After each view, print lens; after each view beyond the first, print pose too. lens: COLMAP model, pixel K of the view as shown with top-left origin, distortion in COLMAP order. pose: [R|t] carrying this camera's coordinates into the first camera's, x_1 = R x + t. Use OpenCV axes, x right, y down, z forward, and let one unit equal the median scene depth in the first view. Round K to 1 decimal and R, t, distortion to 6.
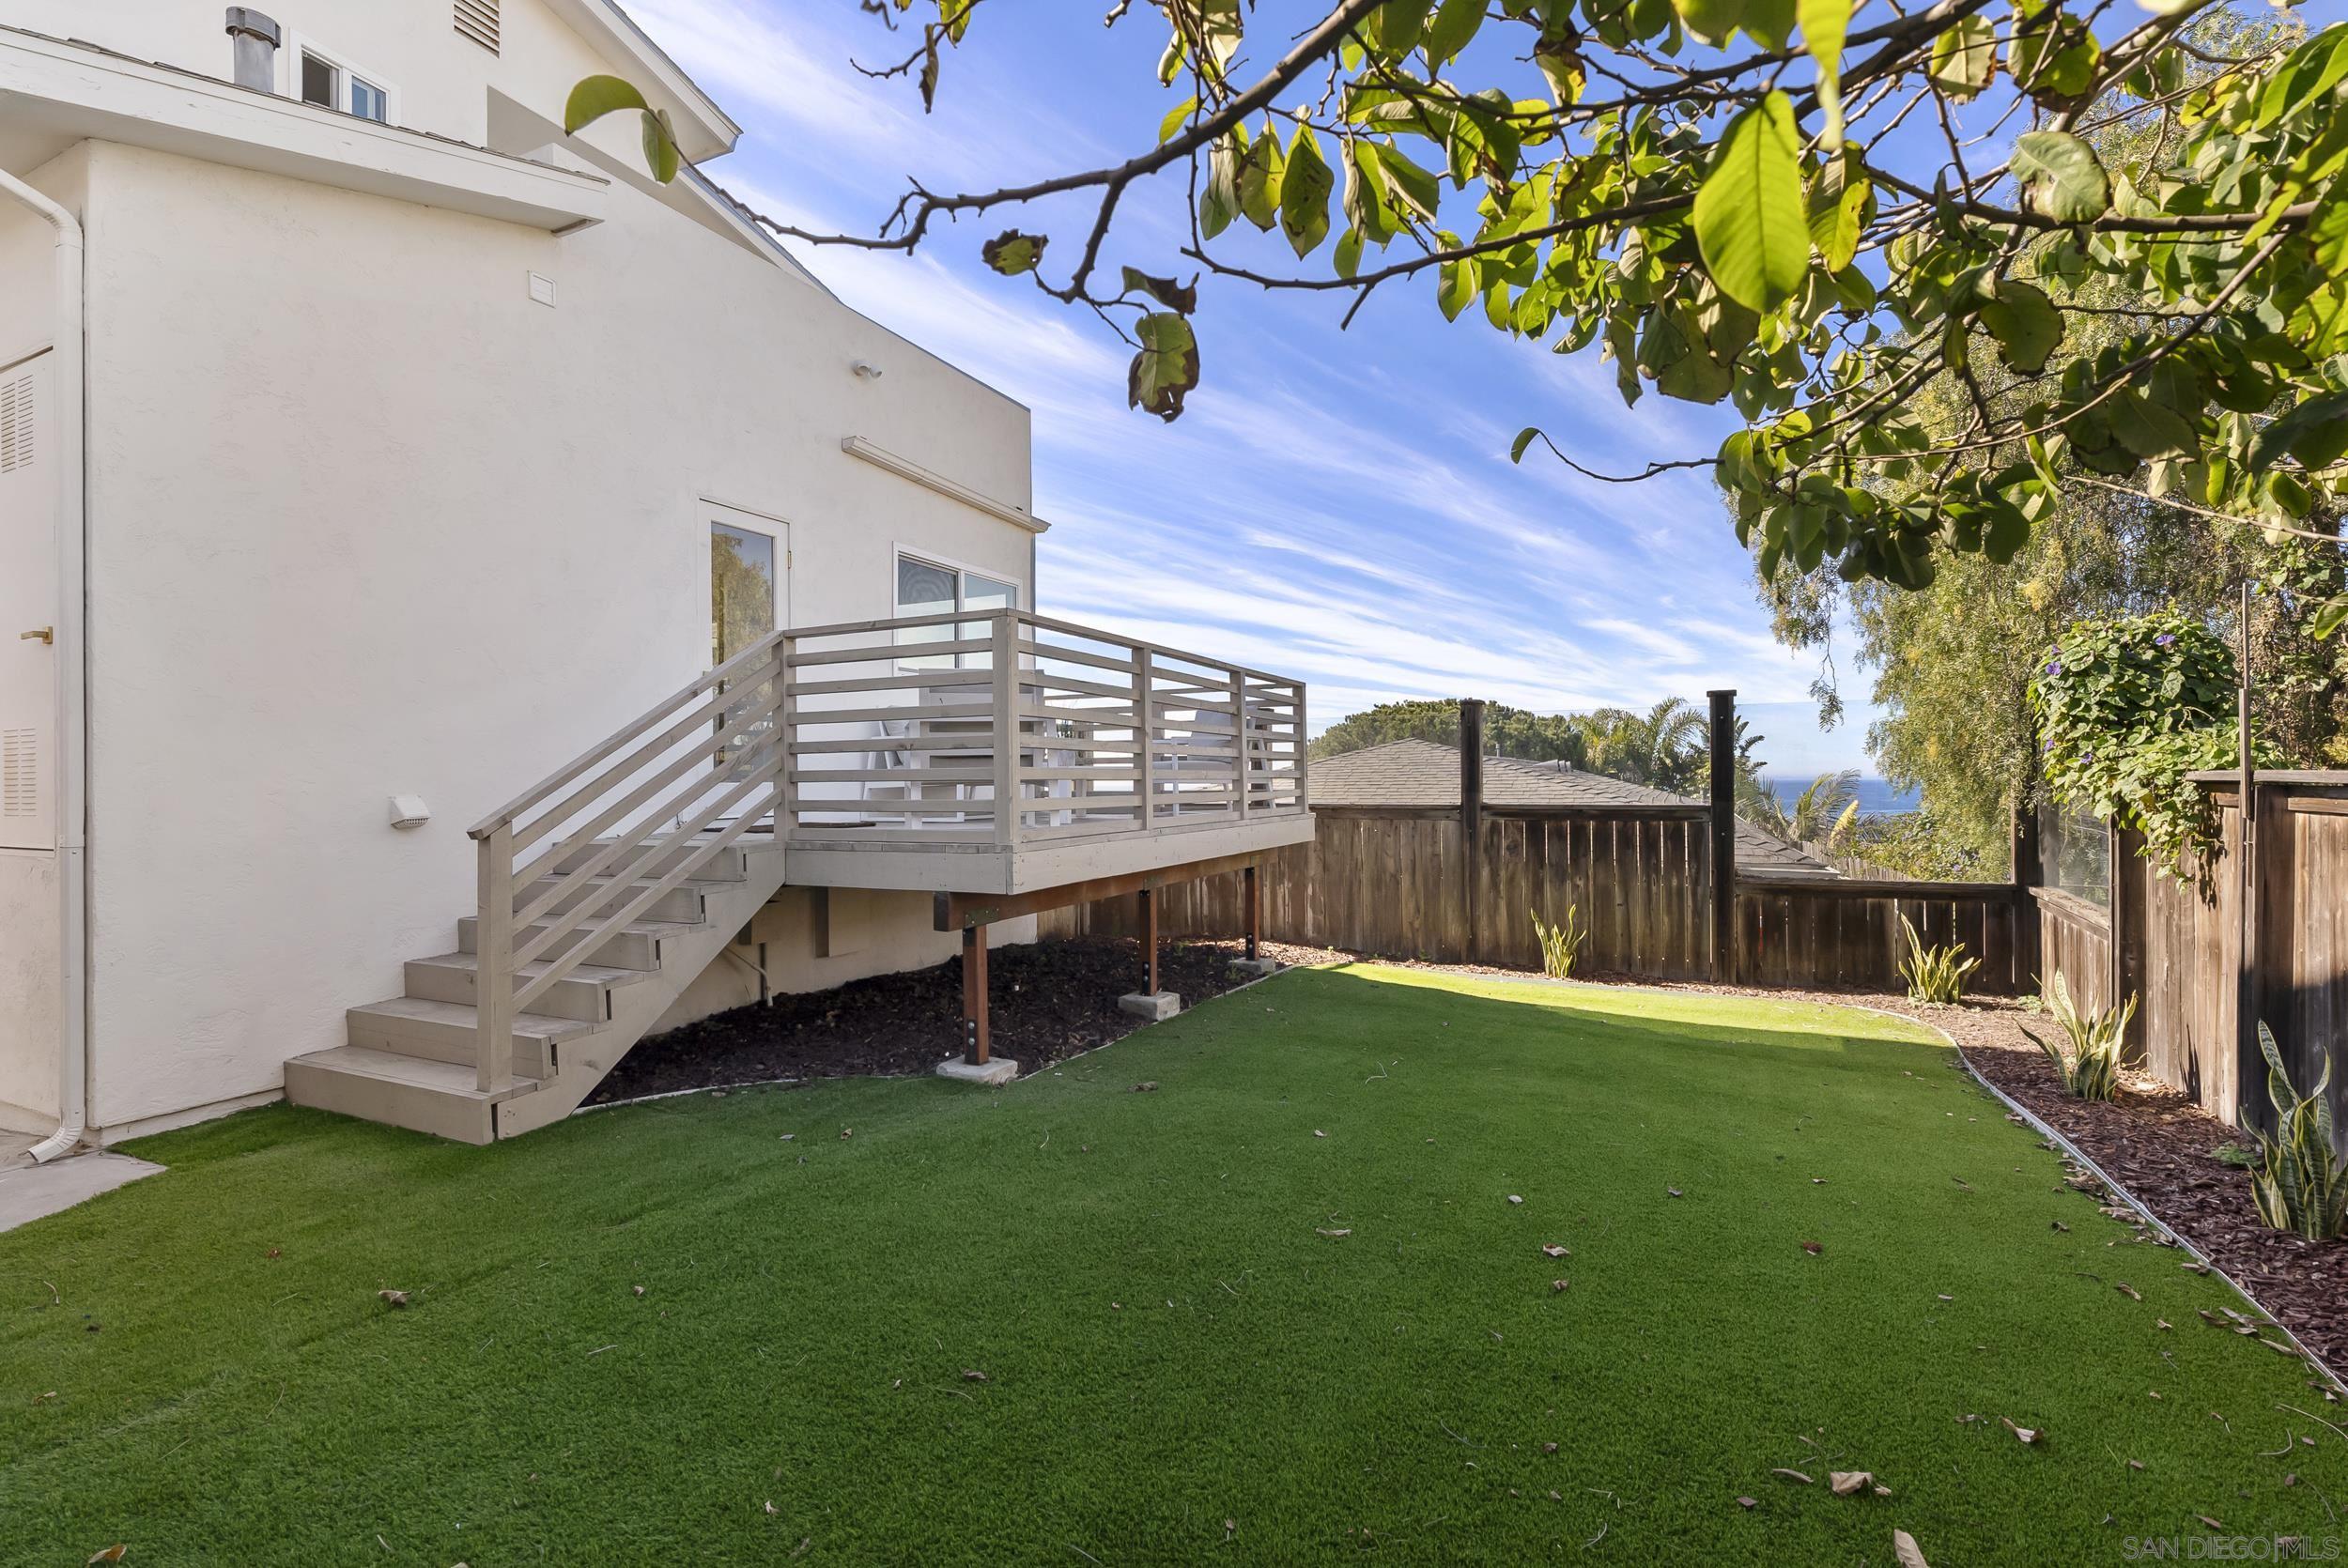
lens RADIAL K [[1059.7, 0, 1171.8], [0, 1059.7, 767.8], [0, 0, 1]] dist [-0.005583, 0.000911]
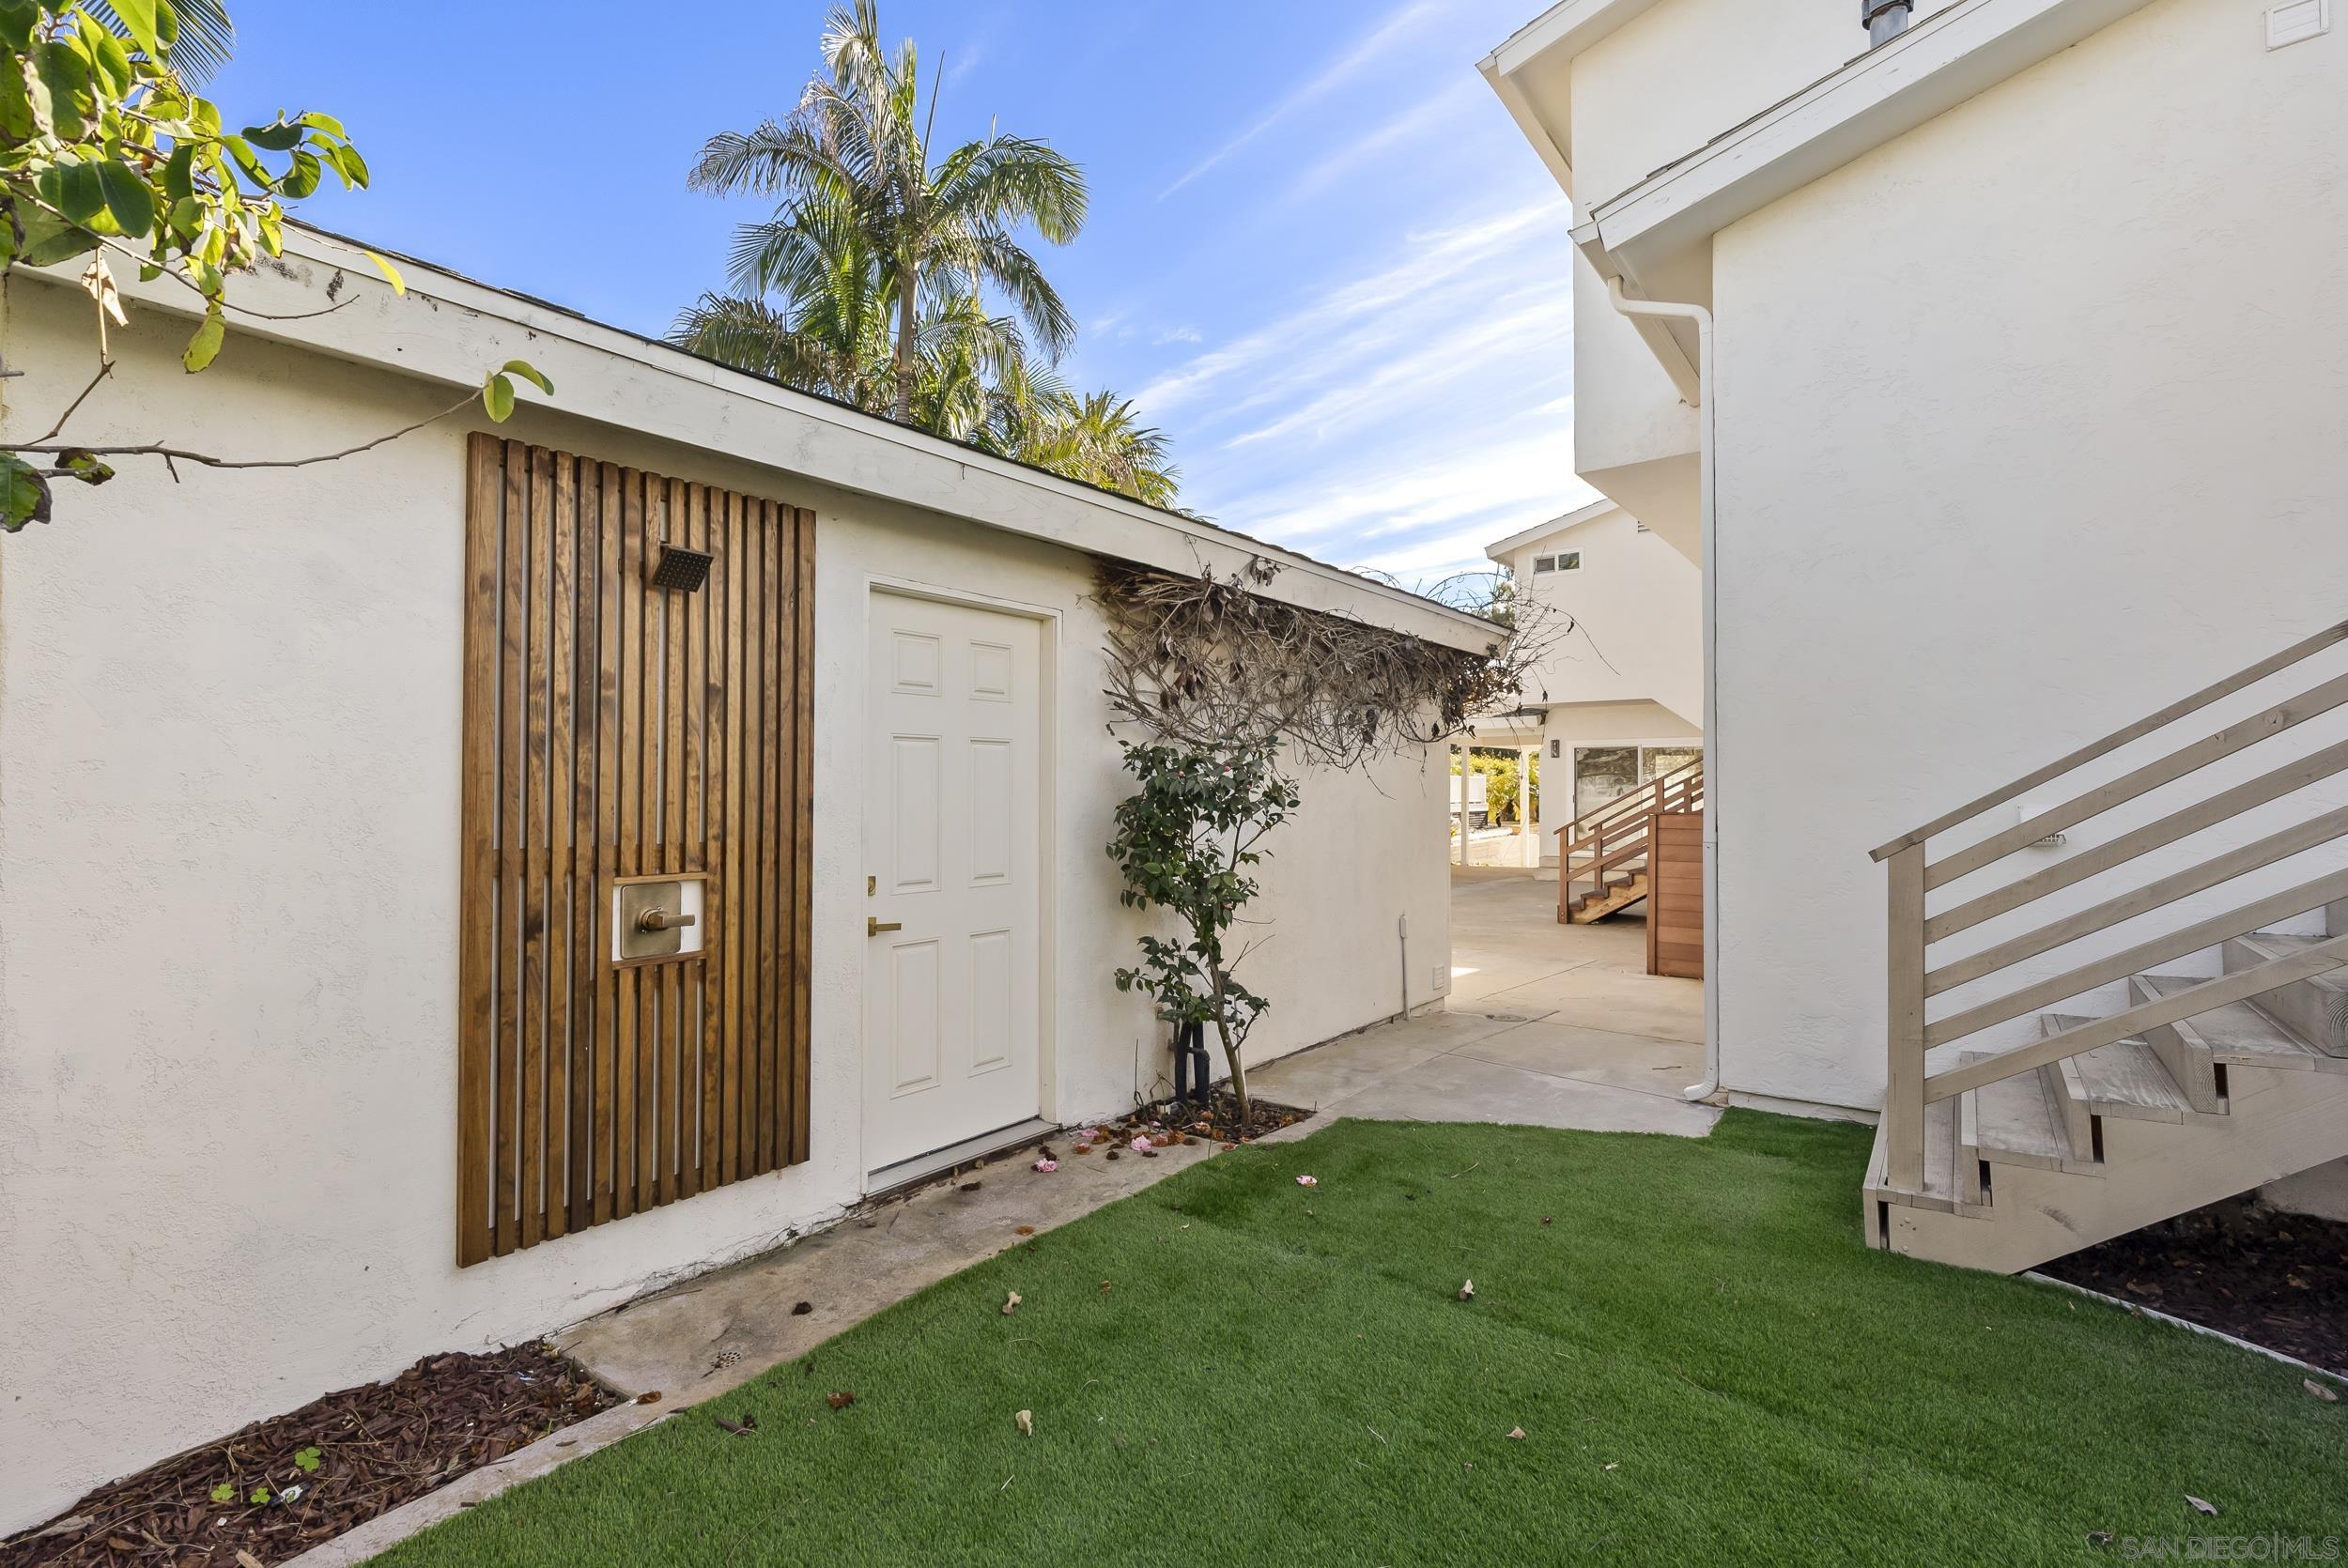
lens RADIAL K [[1059.7, 0, 1171.8], [0, 1059.7, 767.8], [0, 0, 1]] dist [-0.005583, 0.000911]
pose [[-0.202335, -0.012295, -0.979239, 0.257478], [0.011248, 0.999826, -0.014877, 0.003407], [0.979252, -0.014024, -0.202161, 0.711903]]
